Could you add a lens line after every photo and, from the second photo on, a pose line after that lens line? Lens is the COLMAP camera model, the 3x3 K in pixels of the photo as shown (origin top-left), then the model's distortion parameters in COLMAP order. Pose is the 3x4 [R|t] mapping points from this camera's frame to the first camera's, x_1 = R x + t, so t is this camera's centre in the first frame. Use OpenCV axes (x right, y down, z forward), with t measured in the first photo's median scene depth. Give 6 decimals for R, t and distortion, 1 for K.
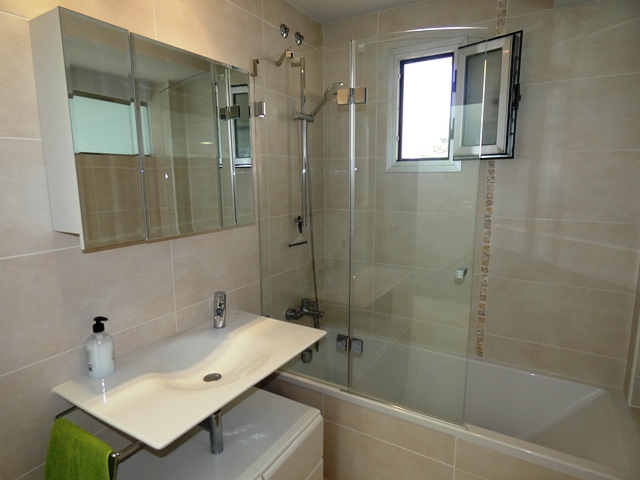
lens RADIAL K [[385.0, 0, 320.0], [0, 385.0, 240.1], [0, 0, 1]] dist [-0.000789, -0.003222]
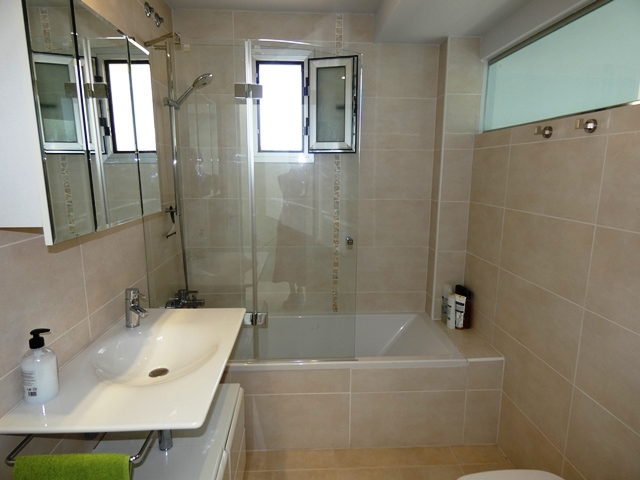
lens RADIAL K [[385.0, 0, 320.7], [0, 385.0, 241.0], [0, 0, 1]] dist [-0.000789, -0.003222]
pose [[0.830628, -0.093086, 0.548991, -0.335533], [0.081147, 0.995638, 0.046043, 0.014117], [-0.550883, 0.006305, 0.834559, -0.021068]]
